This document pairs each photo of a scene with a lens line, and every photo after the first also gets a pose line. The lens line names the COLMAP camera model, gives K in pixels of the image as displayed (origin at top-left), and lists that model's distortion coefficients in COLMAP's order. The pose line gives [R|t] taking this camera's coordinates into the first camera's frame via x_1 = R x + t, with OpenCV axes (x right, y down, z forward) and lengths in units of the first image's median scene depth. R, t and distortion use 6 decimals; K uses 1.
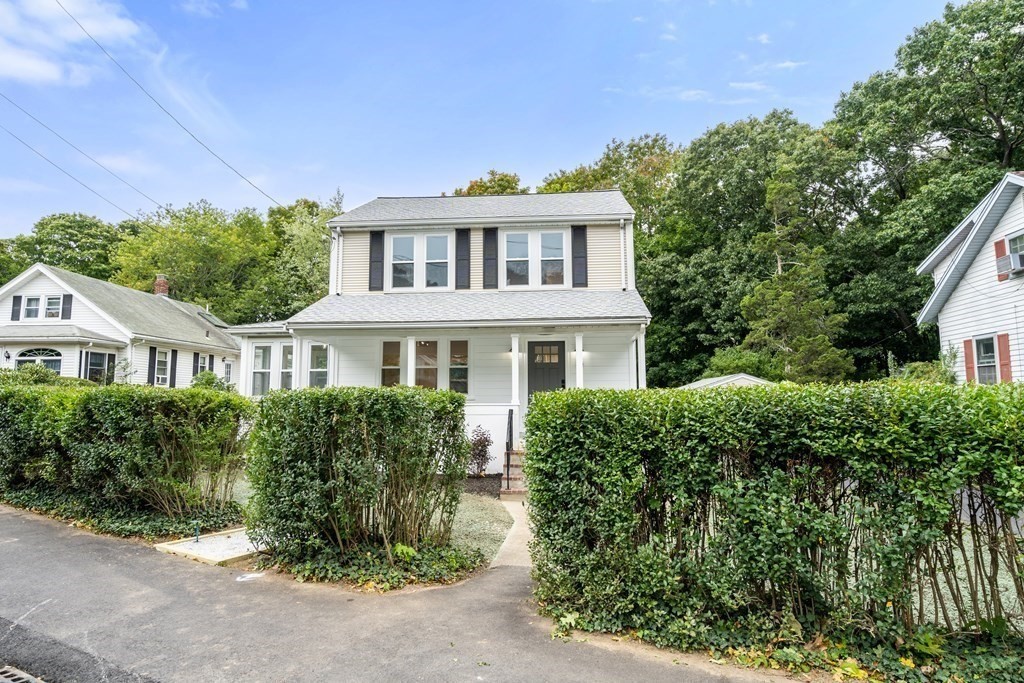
lens RADIAL K [[586.0, 0, 512.0], [0, 586.0, 341.5], [0, 0, 1]] dist [0.007429, 0.001438]
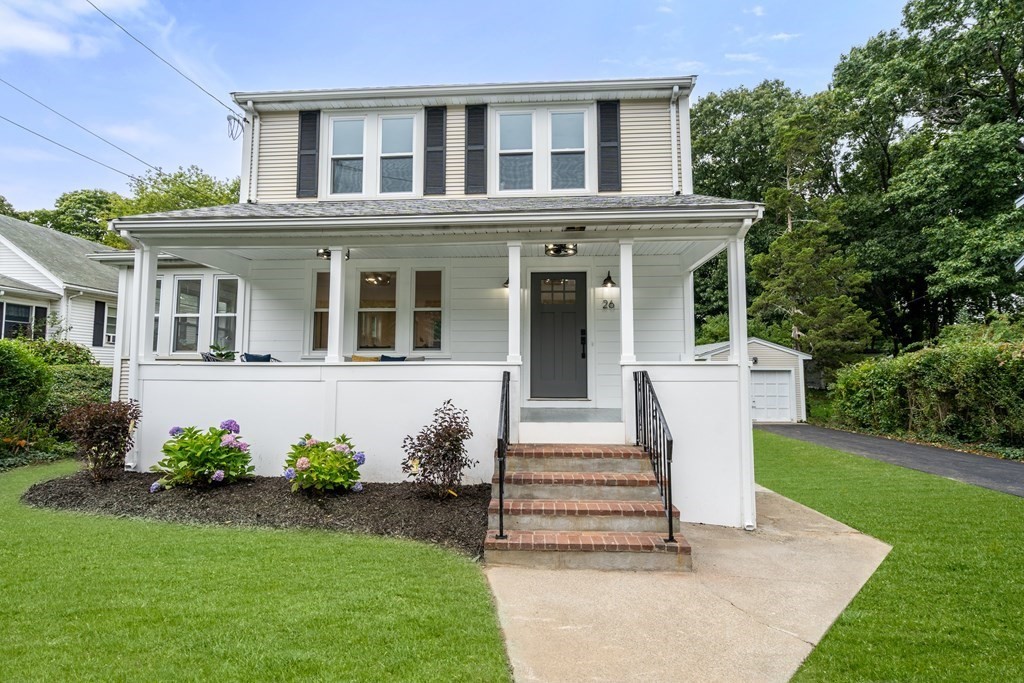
lens RADIAL K [[475.8, 0, 512.0], [0, 475.8, 341.5], [0, 0, 1]] dist [-0.001894, -0.000152]
pose [[0.999743, 0.008158, 0.021135, -0.003202], [-0.009066, 0.999024, 0.043237, 0.032877], [-0.020762, -0.043418, 0.998841, 0.268693]]
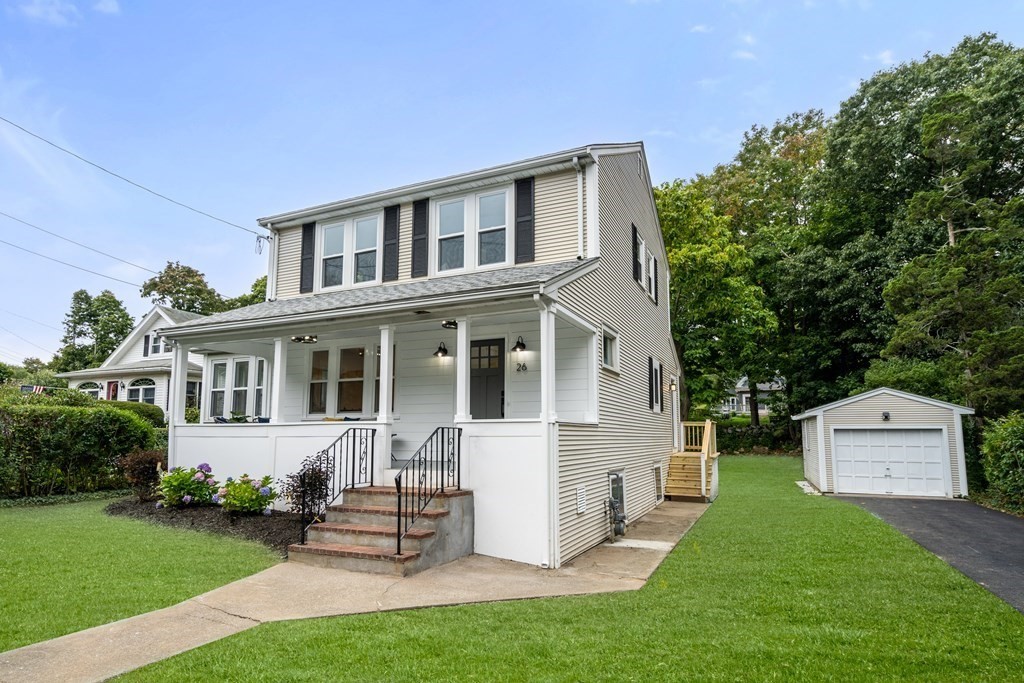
lens RADIAL K [[550.6, 0, 511.2], [0, 550.6, 384.7], [0, 0, 1]] dist [0.005067, -0.000668]
pose [[0.942293, -0.026047, -0.333775, 0.191751], [0.031984, 0.999413, 0.012303, 0.028829], [0.333258, -0.022269, 0.942572, 0.208297]]
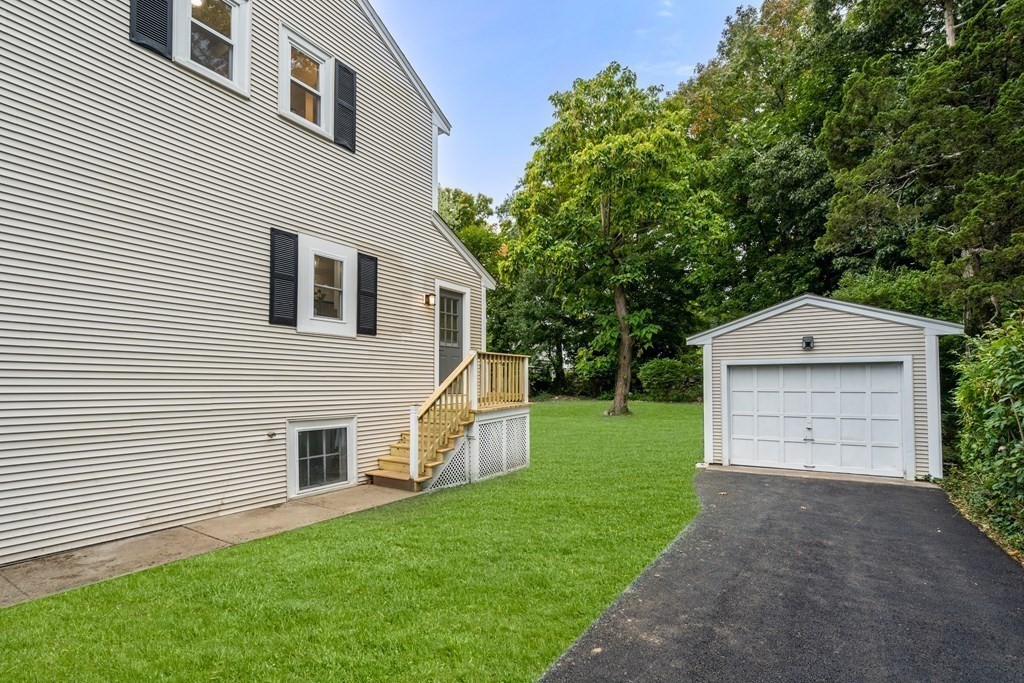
lens RADIAL K [[491.0, 0, 508.0], [0, 491.0, 375.7], [0, 0, 1]] dist [0.001126, 0.000535]
pose [[0.892407, -0.008170, -0.451158, 0.369601], [0.049950, 0.995480, 0.080775, 0.075827], [0.448459, -0.094620, 0.888781, 0.584771]]
